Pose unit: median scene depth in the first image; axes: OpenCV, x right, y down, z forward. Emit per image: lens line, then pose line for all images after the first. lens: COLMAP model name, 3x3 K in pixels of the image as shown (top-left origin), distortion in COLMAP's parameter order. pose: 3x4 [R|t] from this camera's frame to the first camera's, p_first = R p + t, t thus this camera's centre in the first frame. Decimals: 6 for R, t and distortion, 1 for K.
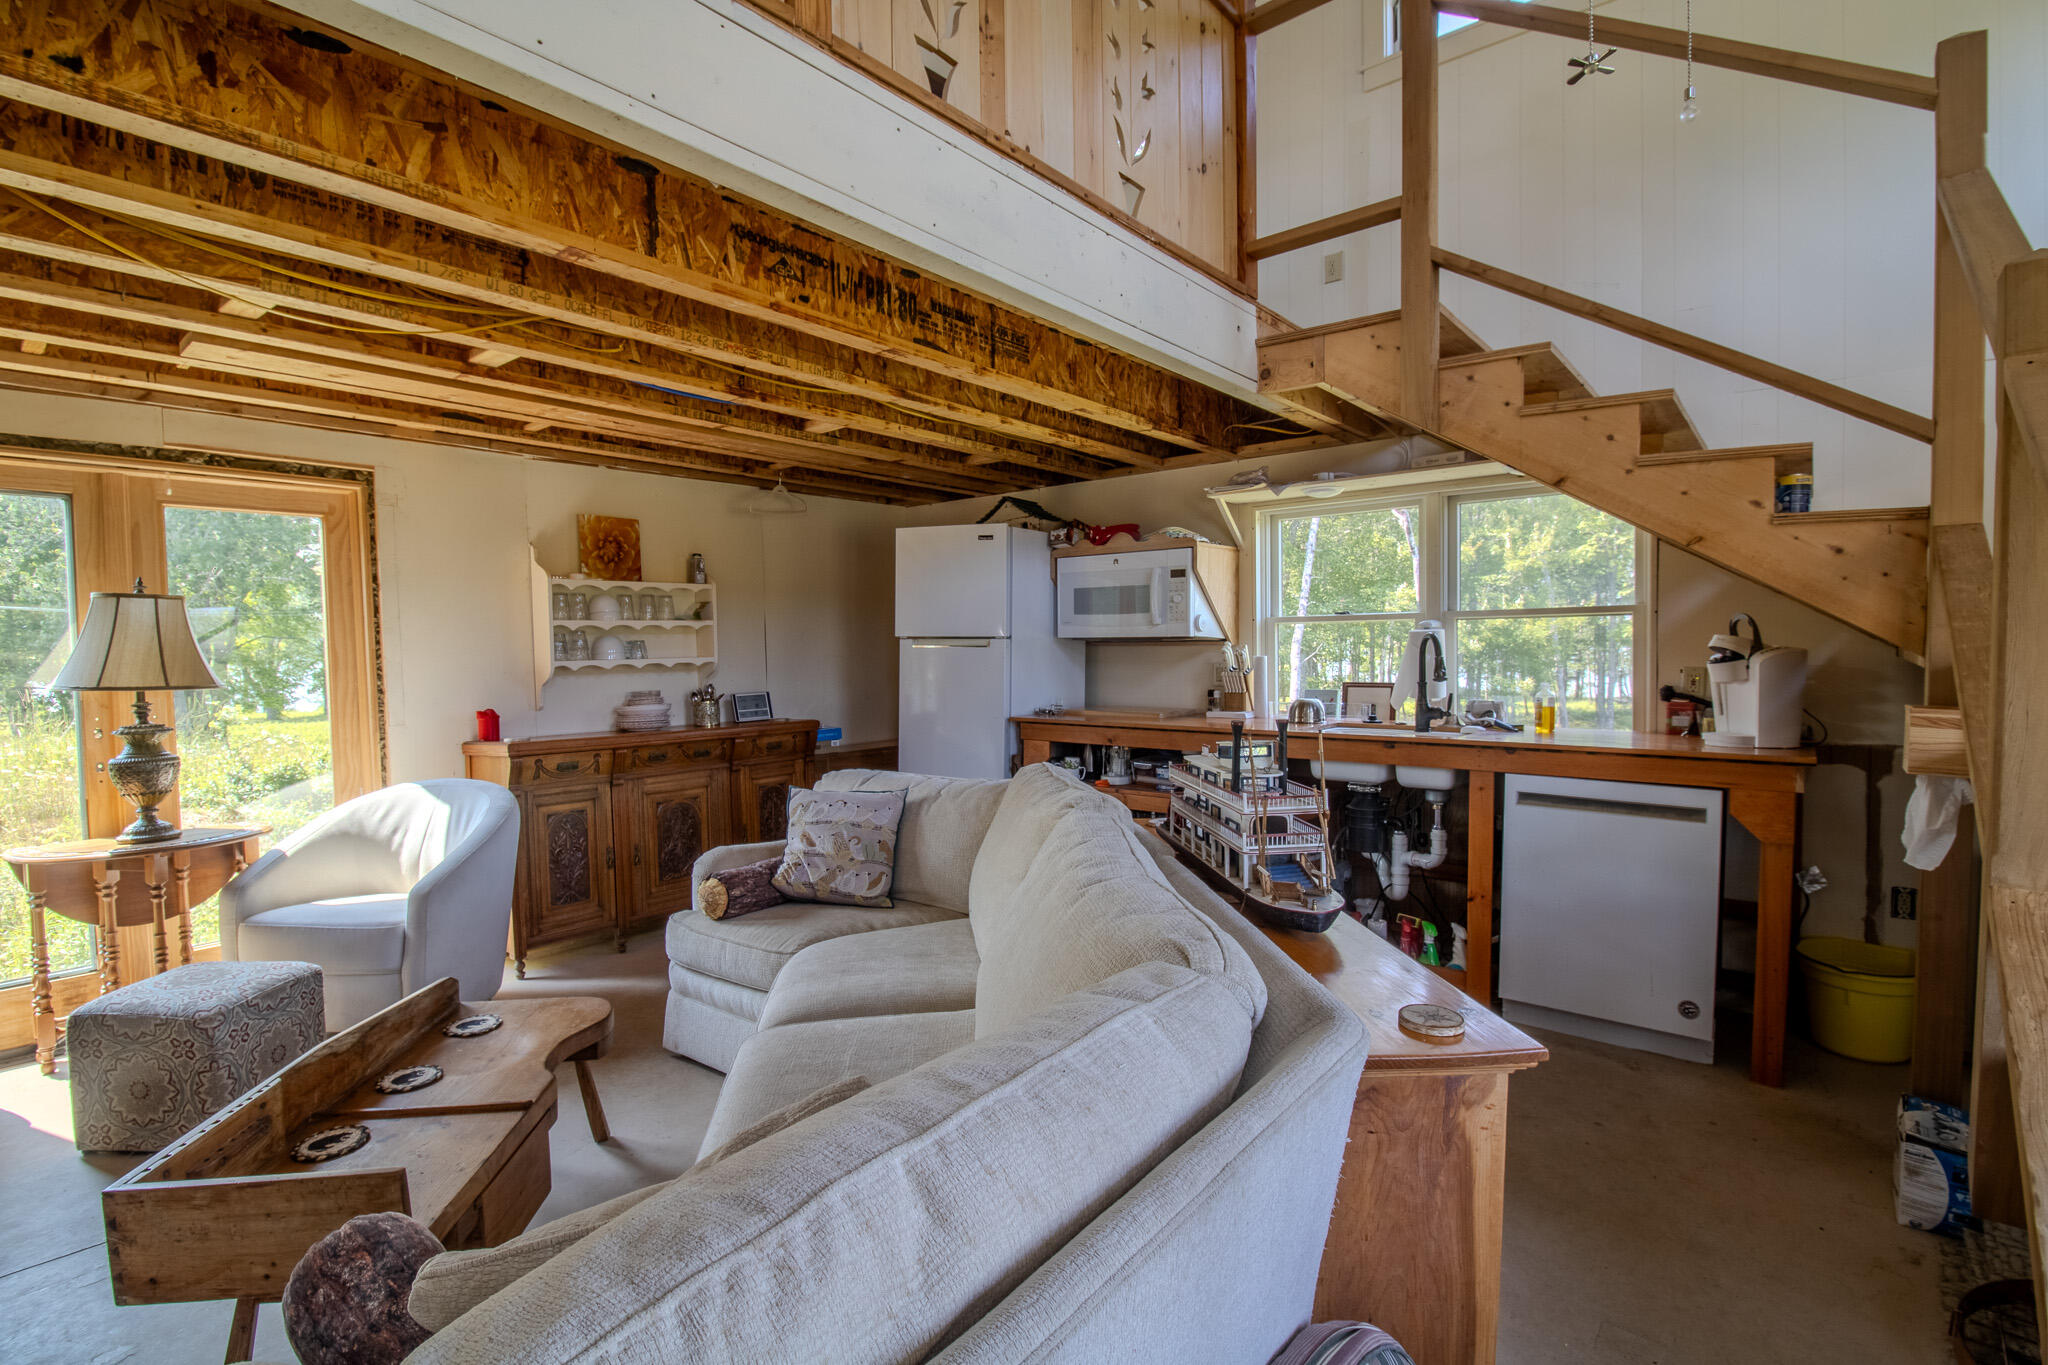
lens RADIAL K [[953.0, 0, 1029.6], [0, 953.0, 675.2], [0, 0, 1]] dist [0.004103, -0.015165]
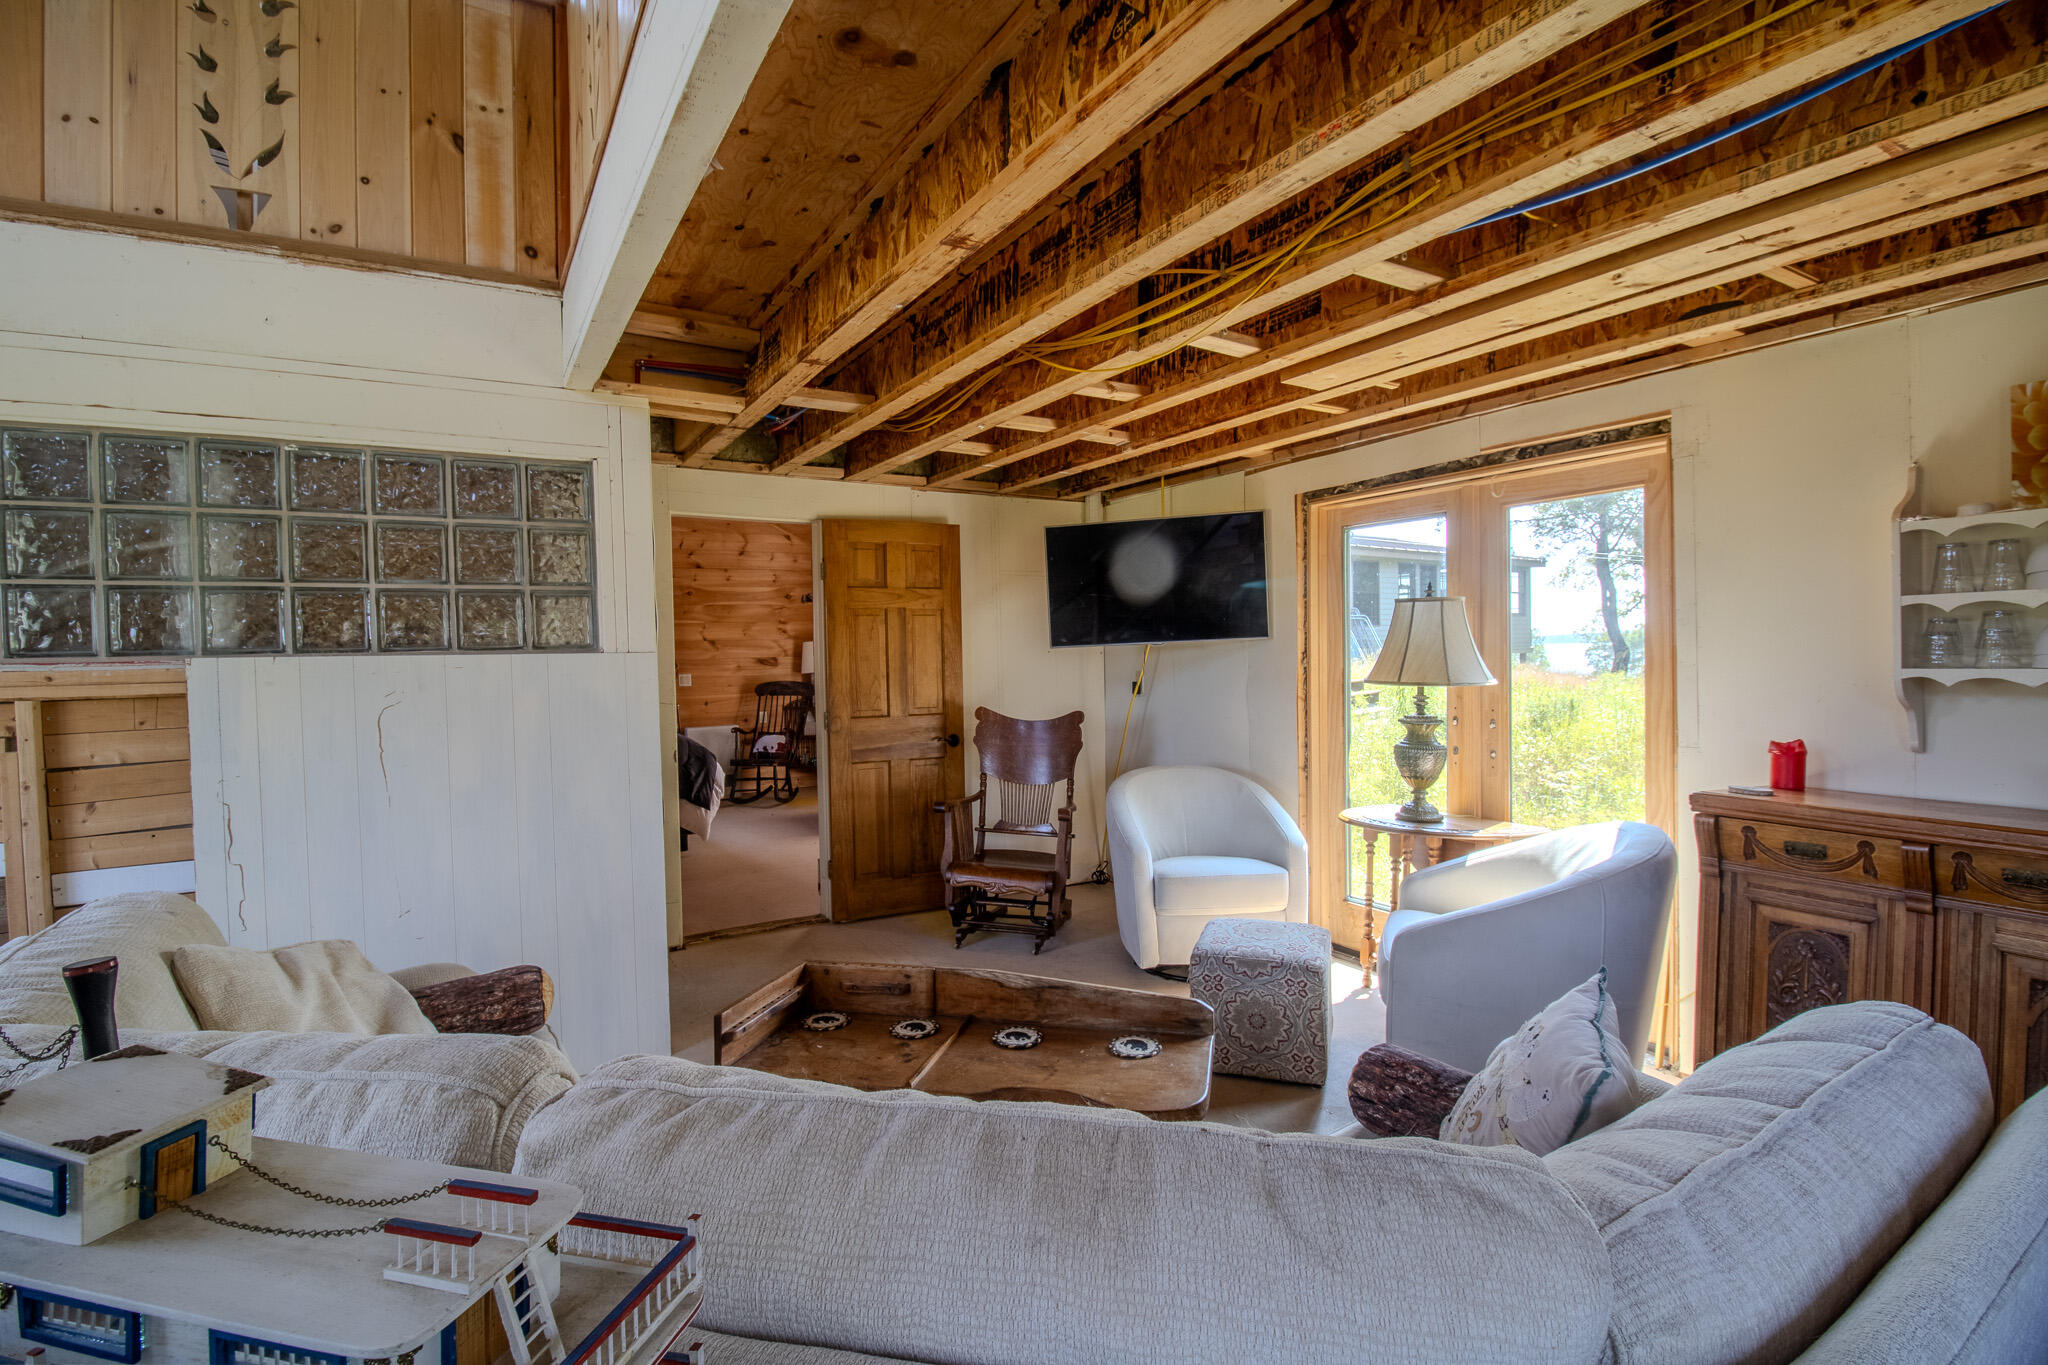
lens RADIAL K [[953.0, 0, 1029.6], [0, 953.0, 675.2], [0, 0, 1]] dist [0.004103, -0.015165]
pose [[-0.335333, 0.038651, -0.941307, 0.227477], [-0.012020, 0.998901, 0.045298, -0.033819], [0.942023, 0.026505, -0.334500, 0.792671]]
